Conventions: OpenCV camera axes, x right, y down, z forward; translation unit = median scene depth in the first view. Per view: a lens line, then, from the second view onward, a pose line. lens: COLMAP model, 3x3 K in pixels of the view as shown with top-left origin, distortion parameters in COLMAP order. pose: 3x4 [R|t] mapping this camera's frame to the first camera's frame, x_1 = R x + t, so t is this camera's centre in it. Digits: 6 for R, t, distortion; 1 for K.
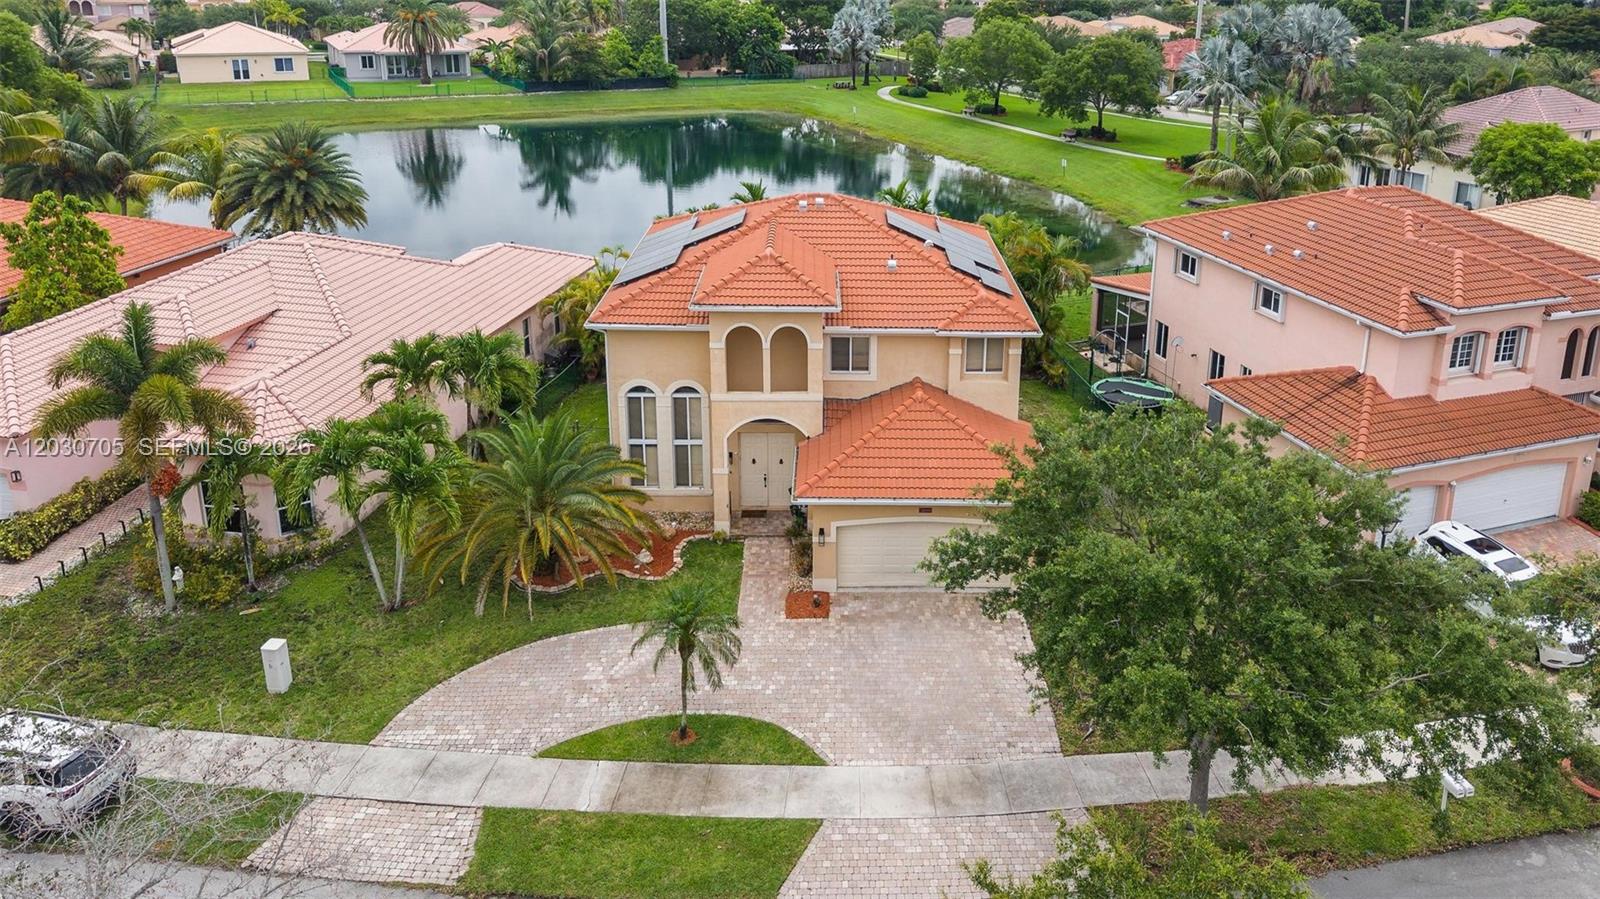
lens RADIAL K [[1168.8, 0, 828.0], [0, 1168.8, 265.2], [0, 0, 1]] dist [0.002834, -0.003444]
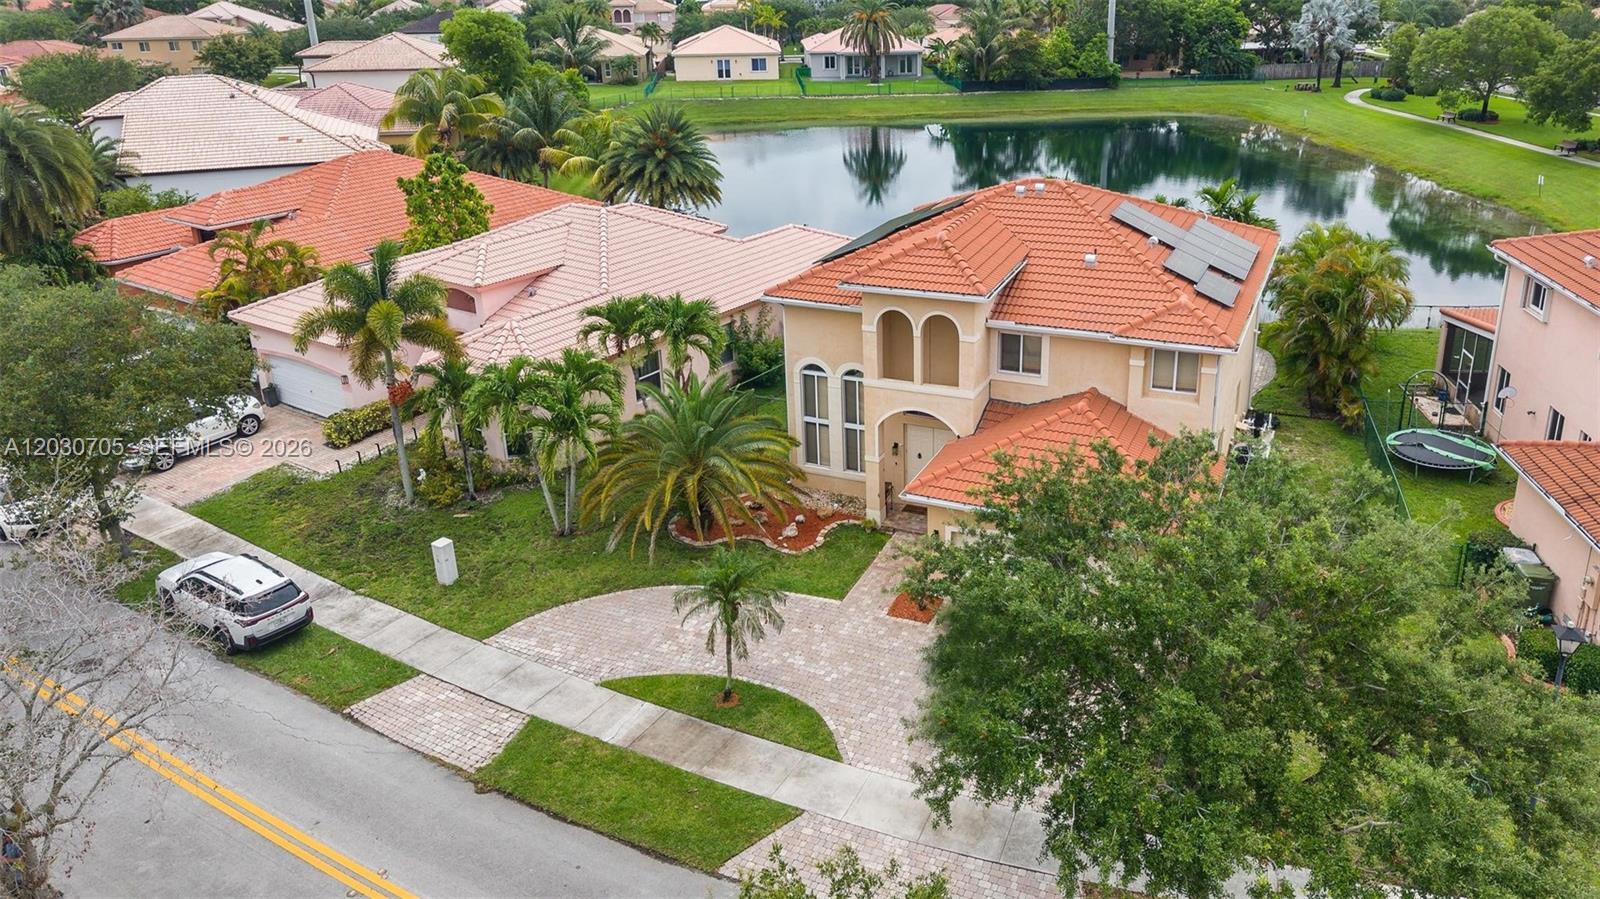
lens RADIAL K [[1152.0, 0, 804.3], [0, 1152.0, 381.1], [0, 0, 1]] dist [0.006251, -0.001855]
pose [[0.899493, 0.116103, -0.421228, 0.174000], [-0.077991, 0.991231, 0.106670, 0.010247], [0.429919, -0.063097, 0.900660, 0.080711]]
